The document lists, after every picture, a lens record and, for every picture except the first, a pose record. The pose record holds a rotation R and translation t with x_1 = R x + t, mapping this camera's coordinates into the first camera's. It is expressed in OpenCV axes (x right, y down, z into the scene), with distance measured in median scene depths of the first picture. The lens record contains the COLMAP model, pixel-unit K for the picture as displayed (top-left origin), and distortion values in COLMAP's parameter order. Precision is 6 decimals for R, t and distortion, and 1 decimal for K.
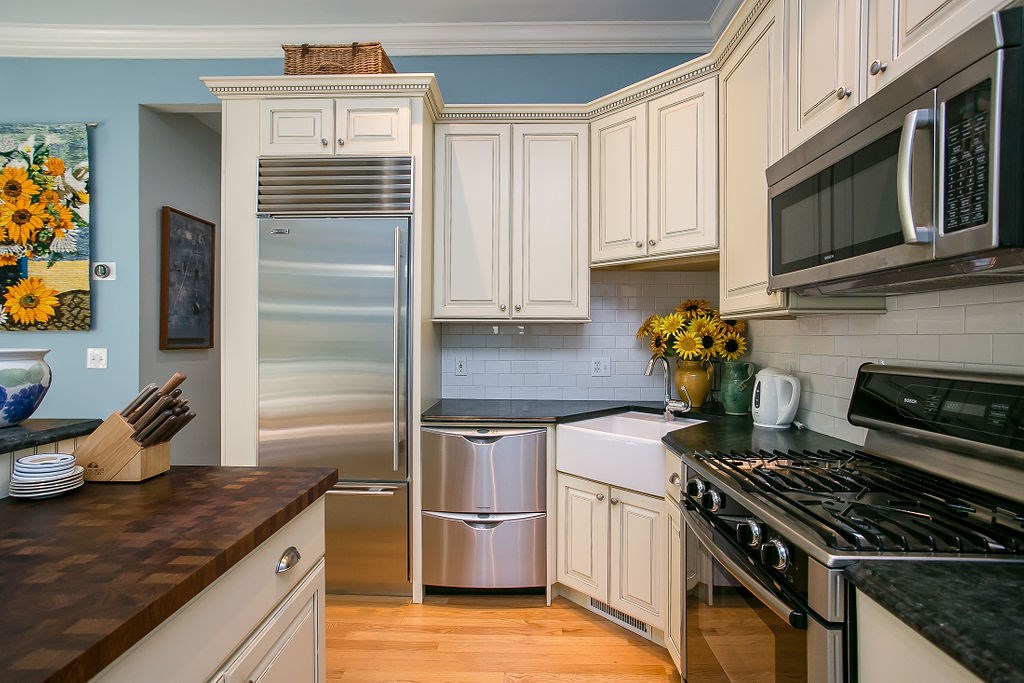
lens RADIAL K [[498.1, 0, 513.2], [0, 498.1, 338.4], [0, 0, 1]] dist [-0.045721, 0.035735]
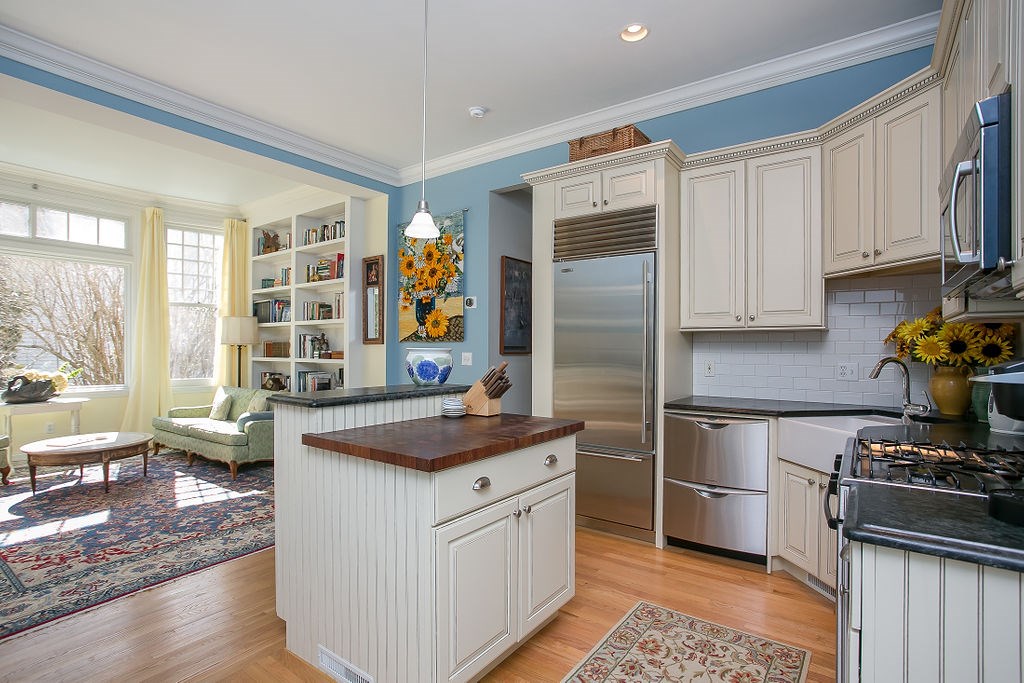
lens RADIAL K [[509.7, 0, 509.7], [0, 509.7, 344.1], [0, 0, 1]] dist [-0.051709, 0.031606]
pose [[0.819004, -0.005163, -0.573765, 0.187303], [-0.001115, 0.999943, -0.010590, 0.010934], [0.573787, 0.009313, 0.818952, -0.241438]]
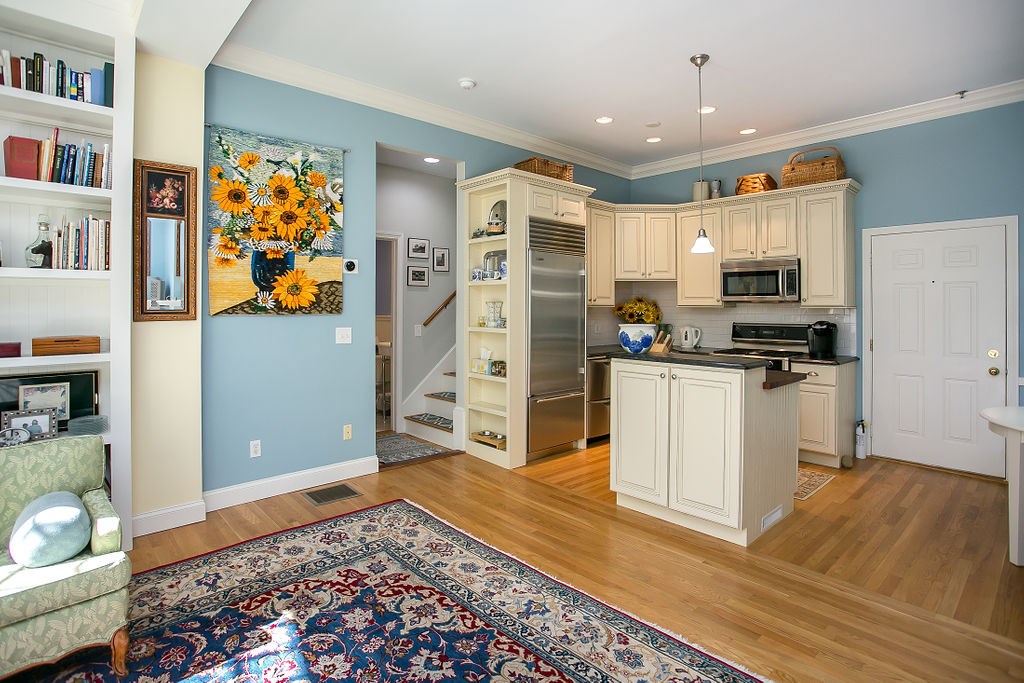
lens RADIAL K [[512.5, 0, 513.4], [0, 512.5, 291.4], [0, 0, 1]] dist [-0.034375, 0.000420]
pose [[0.719400, 0.015351, 0.694427, -1.454671], [0.005407, 0.999602, -0.027699, -0.033897], [-0.694575, 0.023681, 0.719030, -0.237829]]
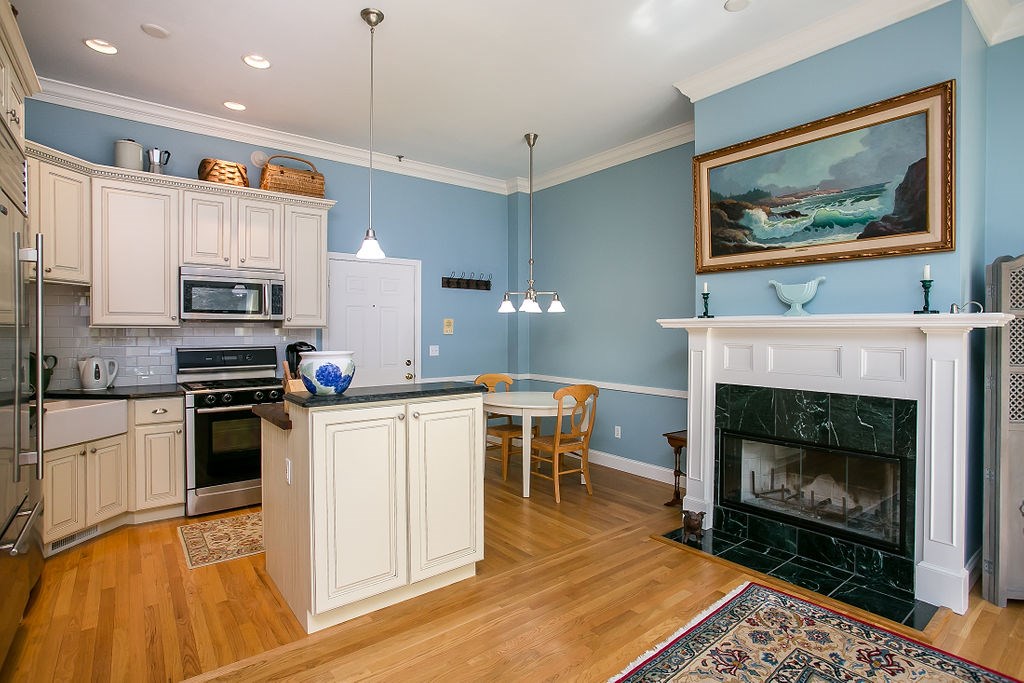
lens RADIAL K [[506.1, 0, 518.2], [0, 506.1, 333.4], [0, 0, 1]] dist [-0.033900, 0.000391]
pose [[-0.636744, -0.010584, 0.771003, -1.218083], [-0.003847, 0.999937, 0.010550, -0.026360], [-0.771066, 0.003751, -0.636745, 0.680937]]
